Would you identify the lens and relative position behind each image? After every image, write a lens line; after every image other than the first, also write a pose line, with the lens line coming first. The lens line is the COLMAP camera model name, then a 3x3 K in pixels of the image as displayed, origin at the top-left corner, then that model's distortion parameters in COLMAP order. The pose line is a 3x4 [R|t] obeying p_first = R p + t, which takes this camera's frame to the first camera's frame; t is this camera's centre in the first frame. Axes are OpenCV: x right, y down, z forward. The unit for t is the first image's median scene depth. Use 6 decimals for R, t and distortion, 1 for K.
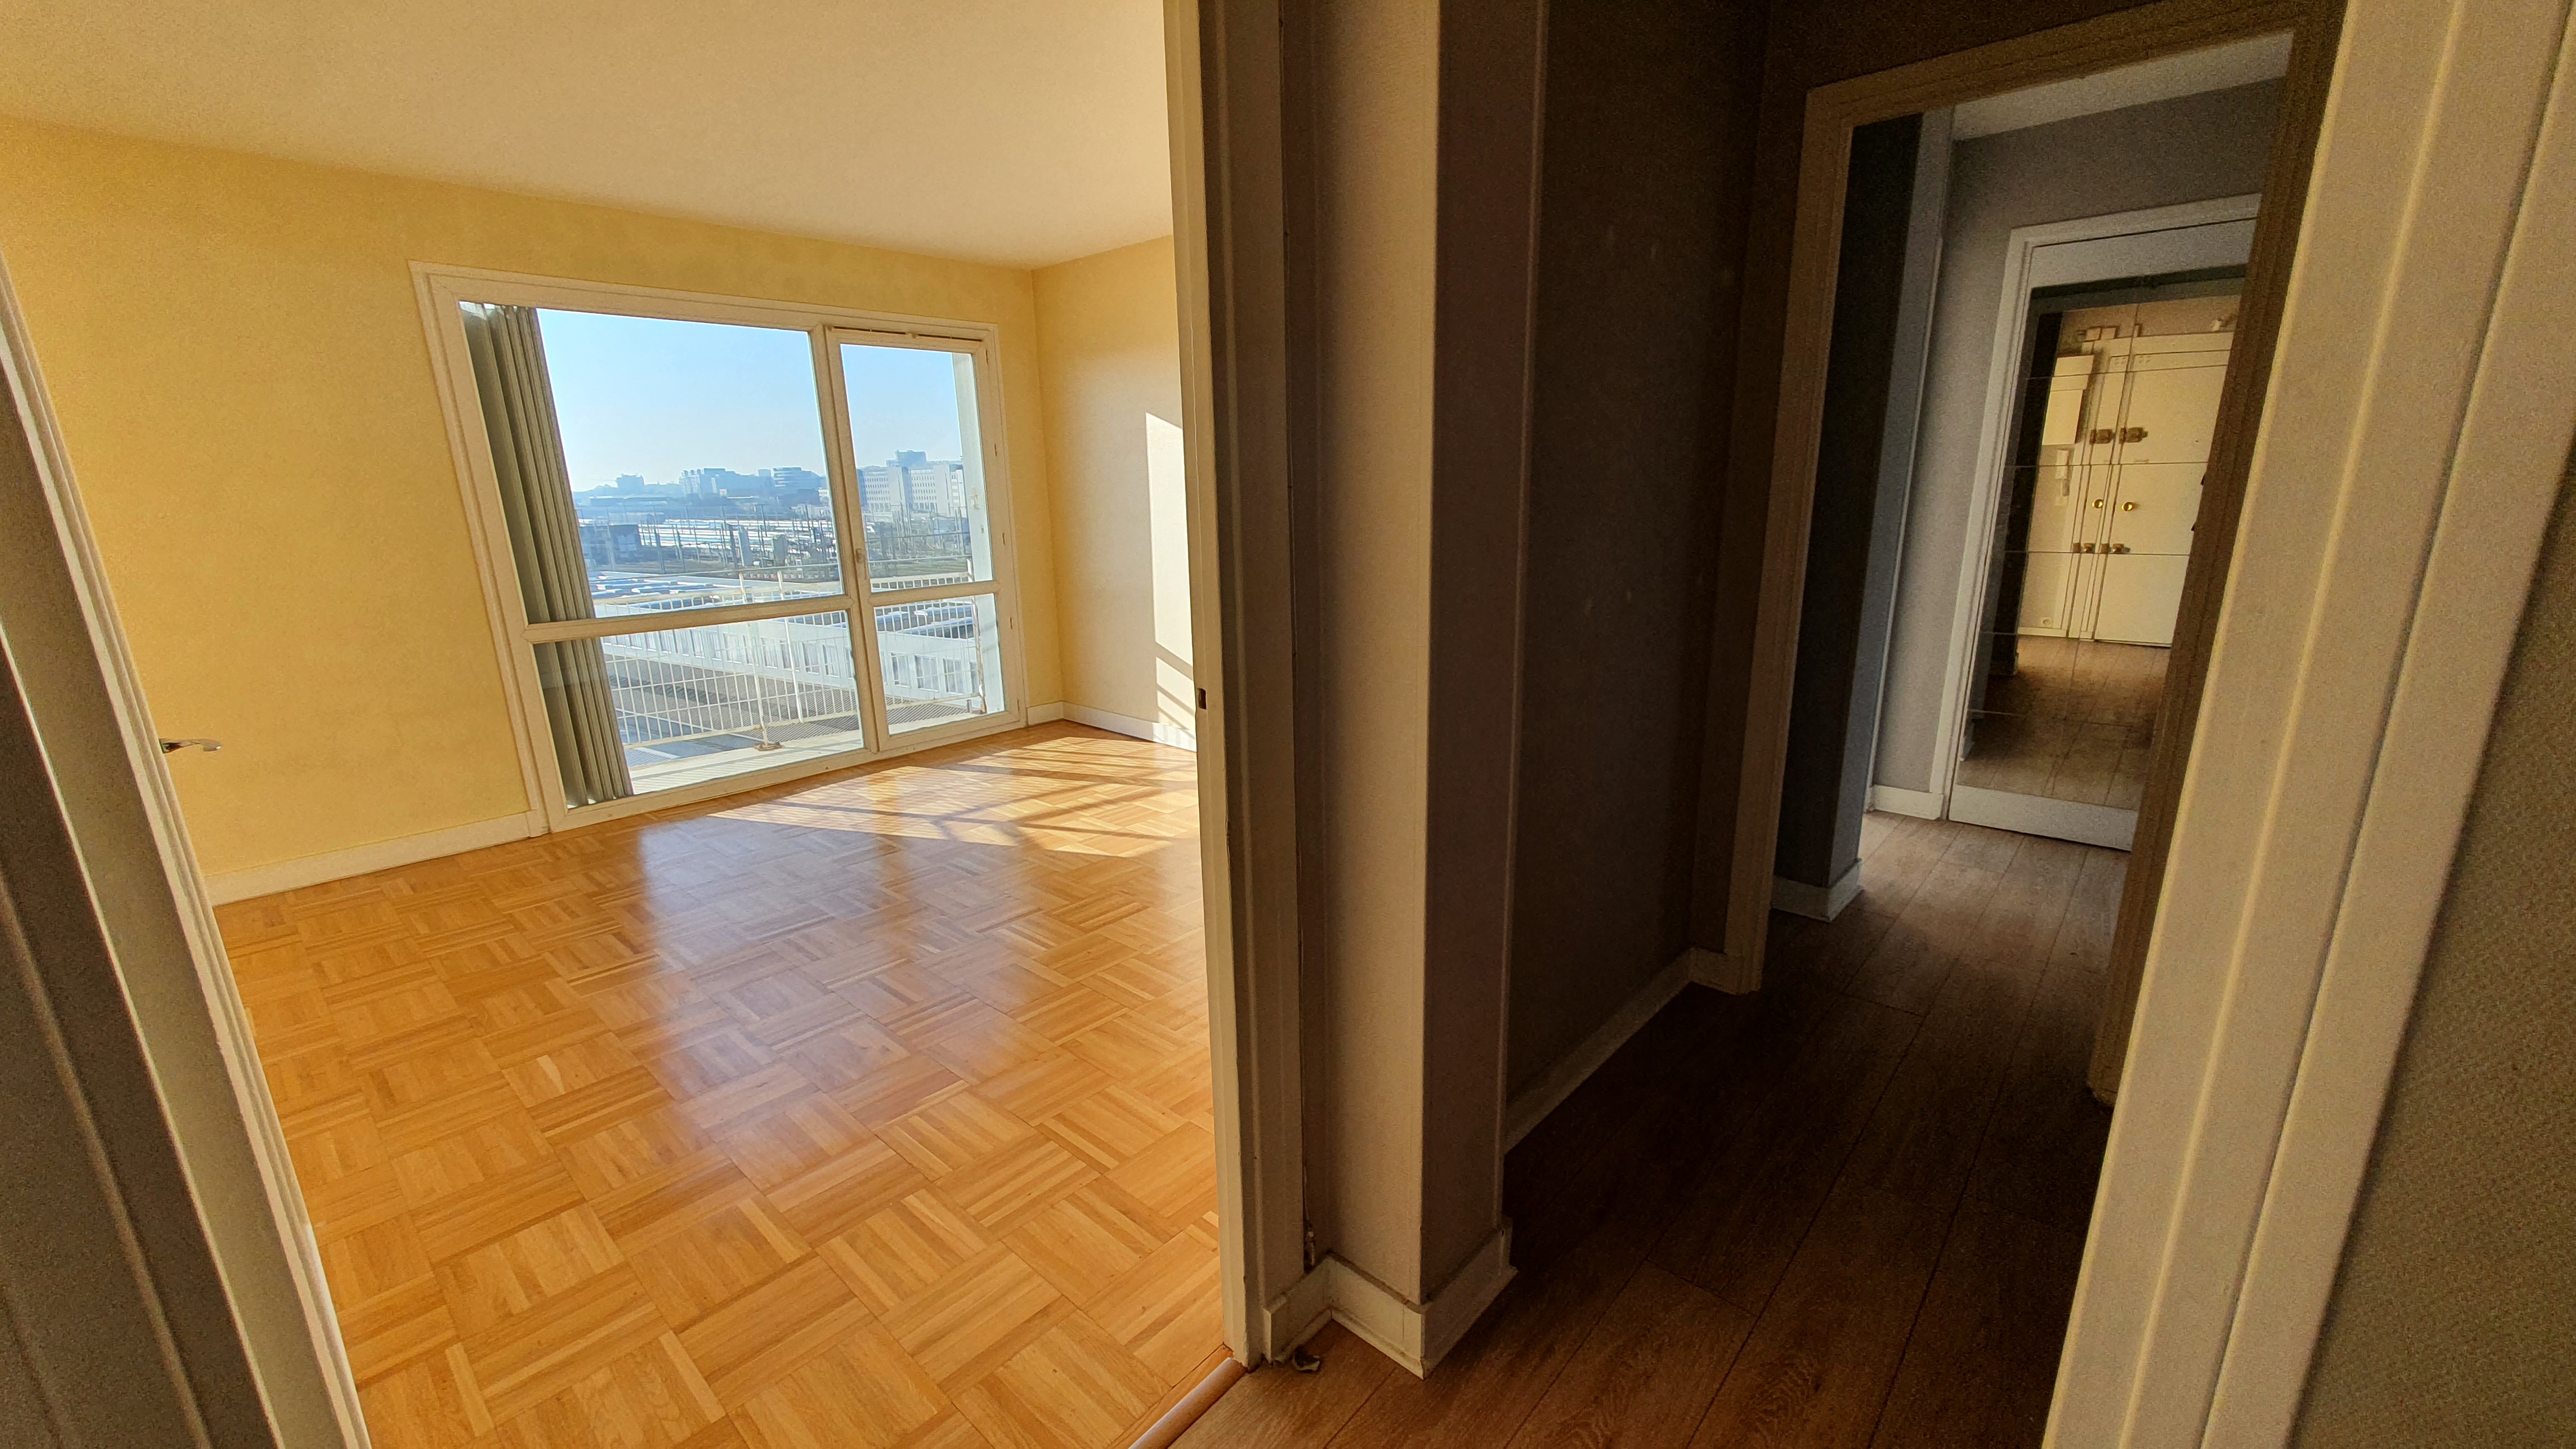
lens RADIAL K [[1003.2, 0, 1282.7], [0, 1003.2, 745.1], [0, 0, 1]] dist [-0.003266, 0.000207]
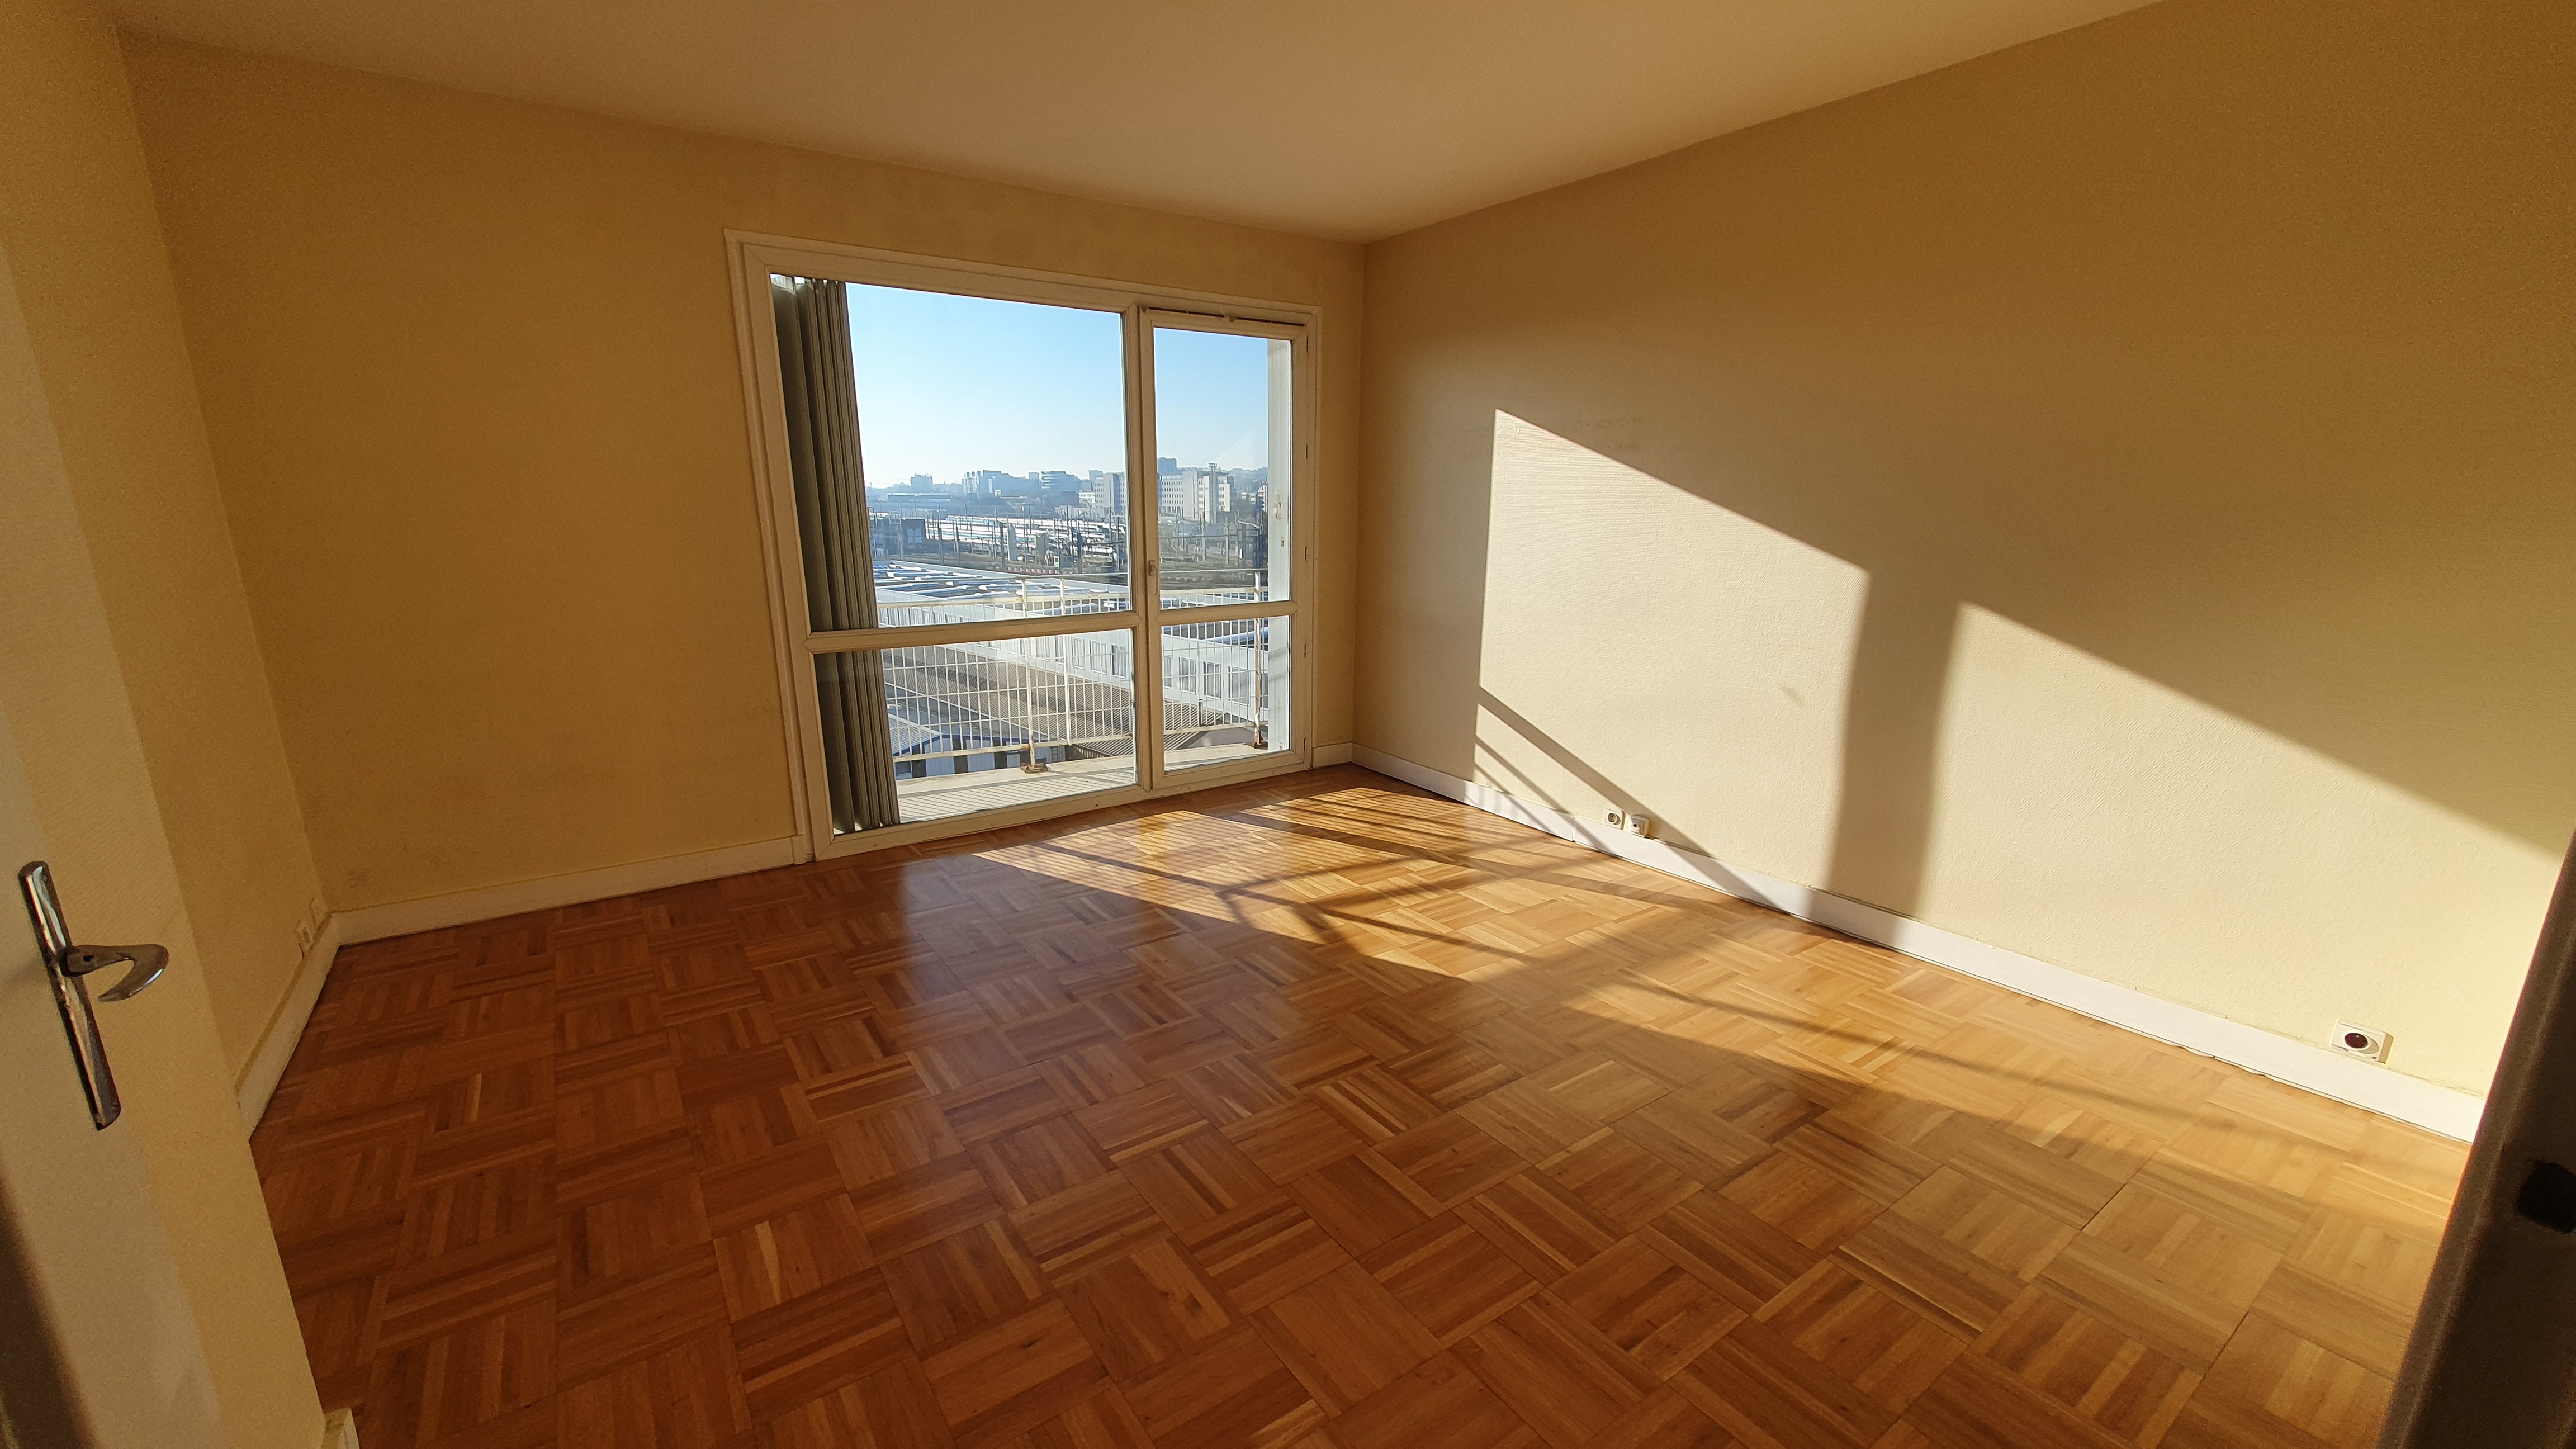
lens RADIAL K [[1003.2, 0, 1284.0], [0, 1003.2, 741.7], [0, 0, 1]] dist [-0.003266, 0.000207]
pose [[0.974429, 0.076917, -0.211123, -0.134081], [-0.079746, 0.996803, -0.004908, -0.050631], [0.210070, 0.021618, 0.977447, 0.201270]]
